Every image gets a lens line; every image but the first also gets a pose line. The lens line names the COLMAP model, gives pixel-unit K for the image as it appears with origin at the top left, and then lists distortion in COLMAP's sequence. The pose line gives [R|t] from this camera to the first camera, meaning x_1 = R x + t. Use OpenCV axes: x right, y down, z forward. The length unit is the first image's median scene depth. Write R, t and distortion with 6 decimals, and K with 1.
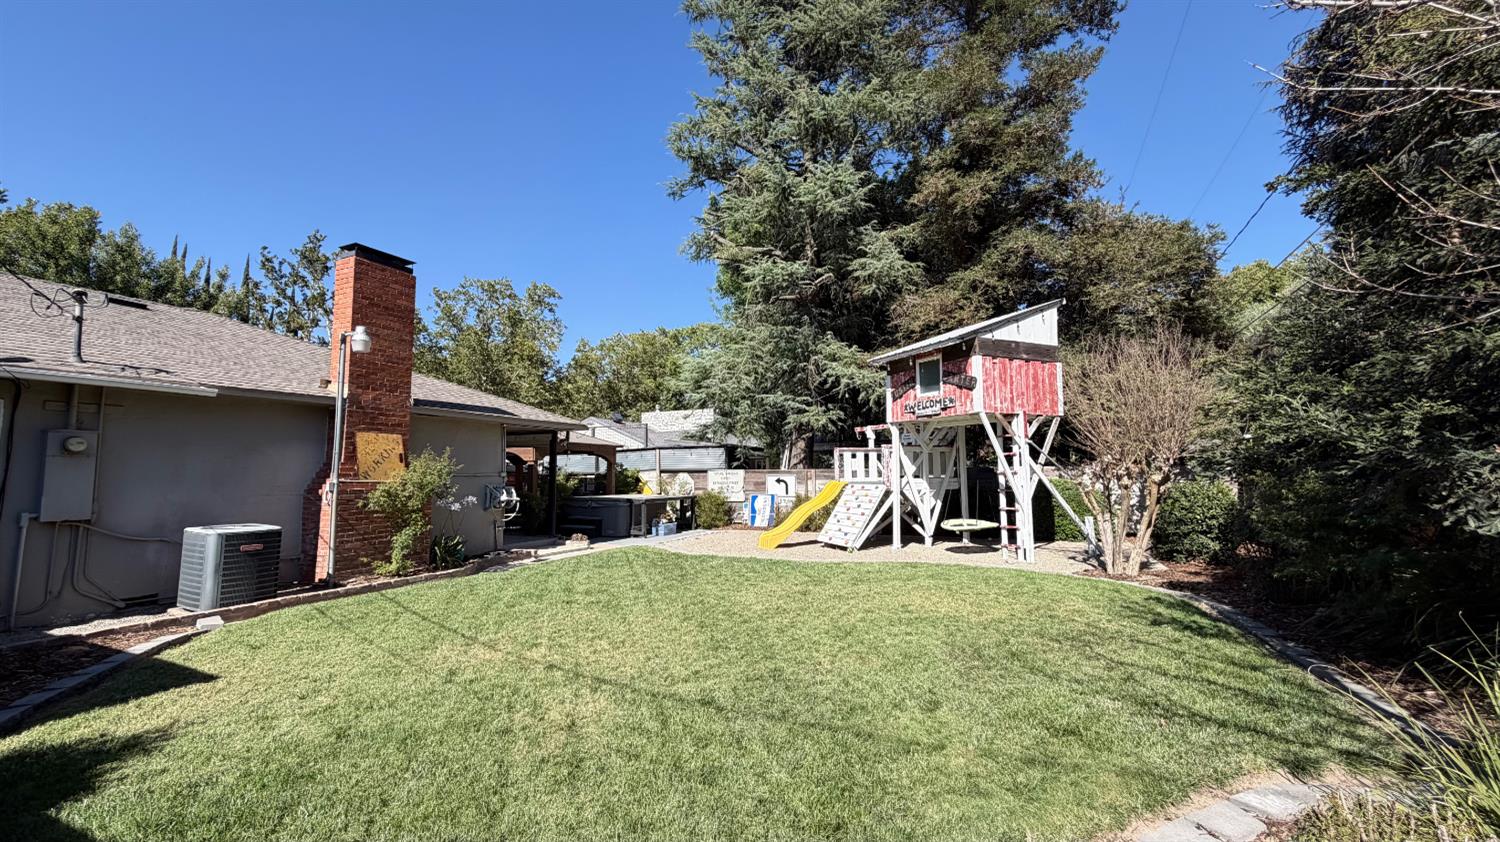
lens RADIAL K [[594.6, 0, 746.0], [0, 594.6, 420.8], [0, 0, 1]] dist [0.000906, -0.000004]
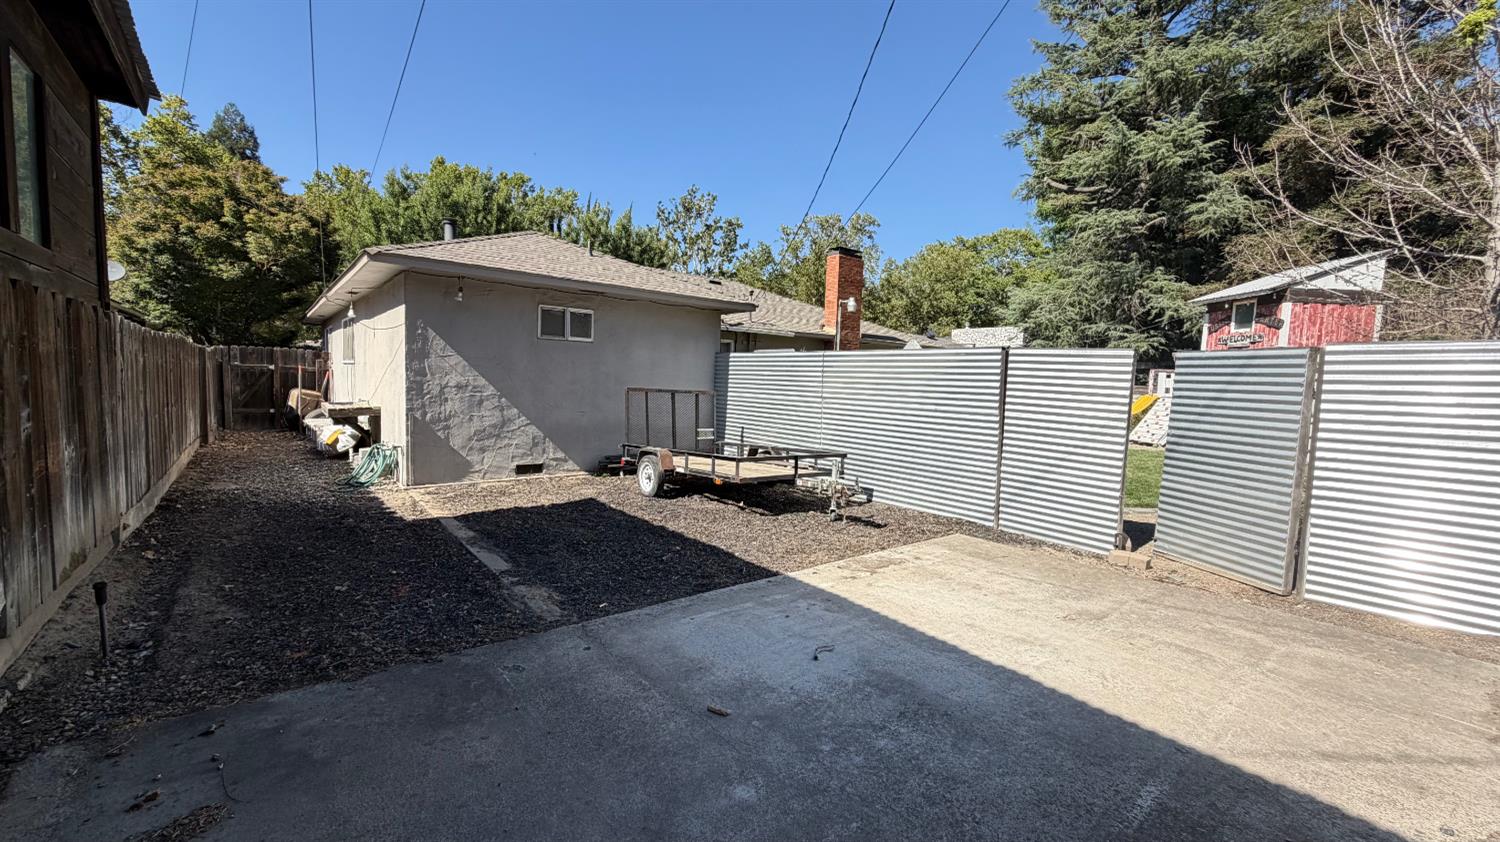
lens RADIAL K [[596.4, 0, 745.5], [0, 596.4, 413.2], [0, 0, 1]] dist [0.029020, -0.000014]
pose [[0.895162, 0.068860, -0.440390, -0.043280], [-0.008205, 0.990373, 0.138179, -0.028258], [0.445666, -0.120079, 0.887109, -0.469623]]
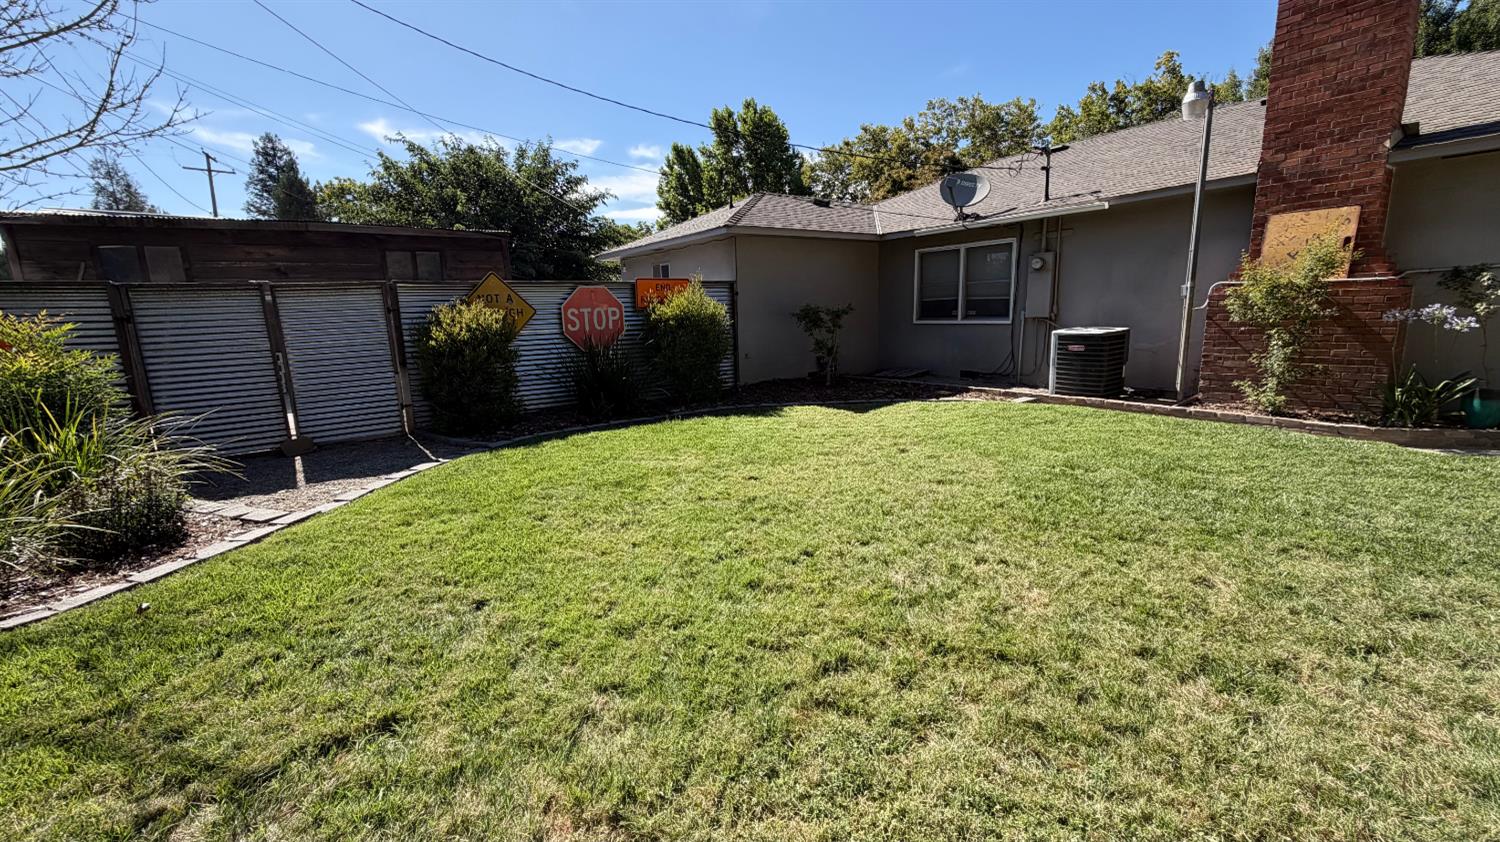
lens RADIAL K [[594.6, 0, 746.0], [0, 594.6, 420.8], [0, 0, 1]] dist [0.000906, -0.000004]
pose [[-0.498011, 0.184171, -0.847388, 0.213777], [0.113704, 0.982619, 0.146738, 0.052303], [0.859684, -0.023274, -0.510296, 0.482647]]
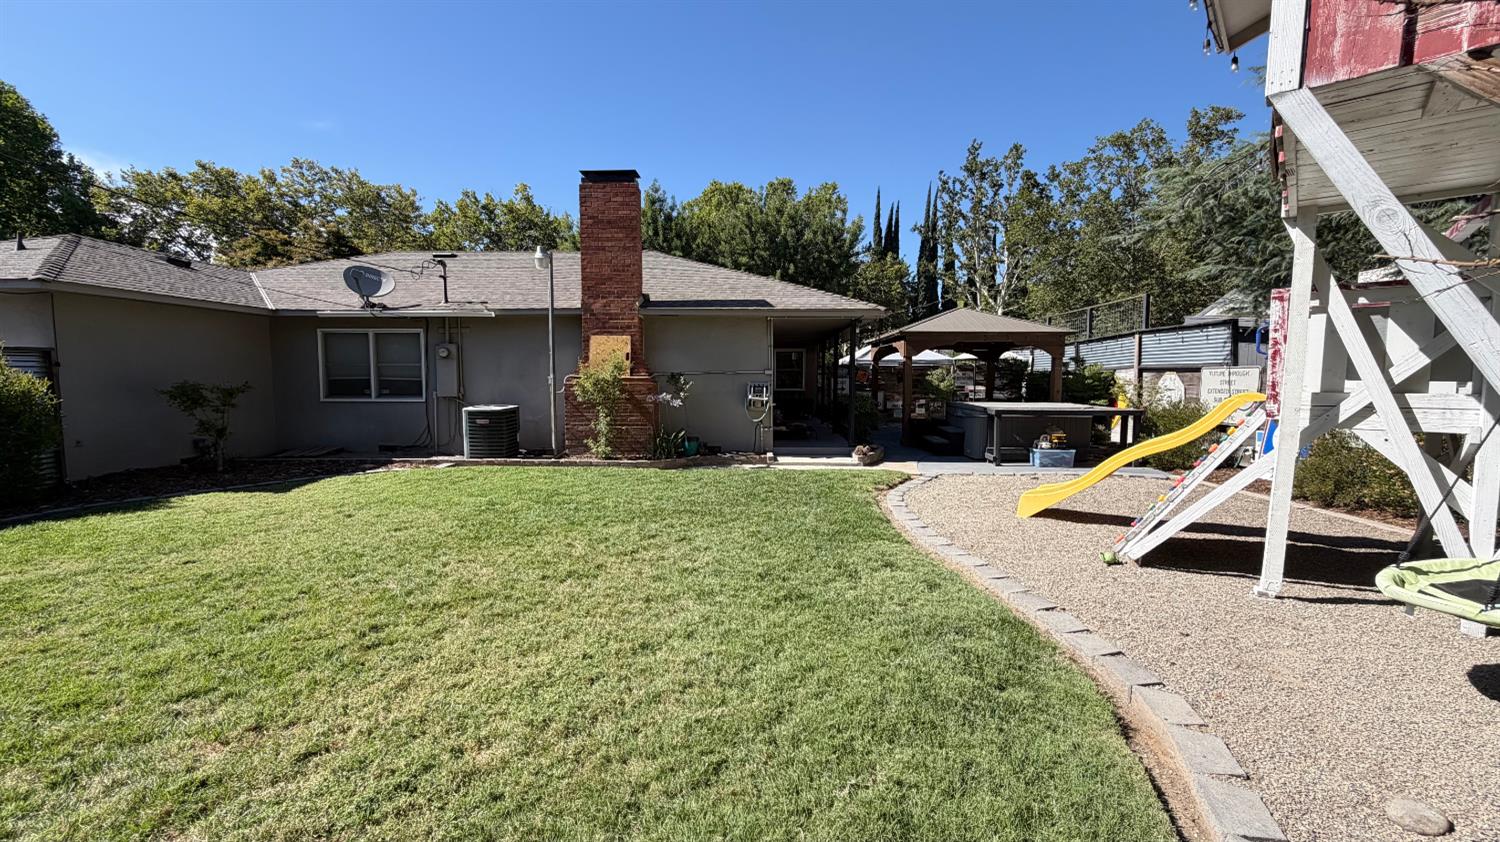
lens RADIAL K [[594.6, 0, 746.0], [0, 594.6, 420.8], [0, 0, 1]] dist [0.000906, -0.000004]
pose [[0.399700, 0.080271, -0.913125, 0.343724], [0.076223, 0.989798, 0.120376, 0.040669], [0.913471, -0.117715, 0.389503, 0.477060]]
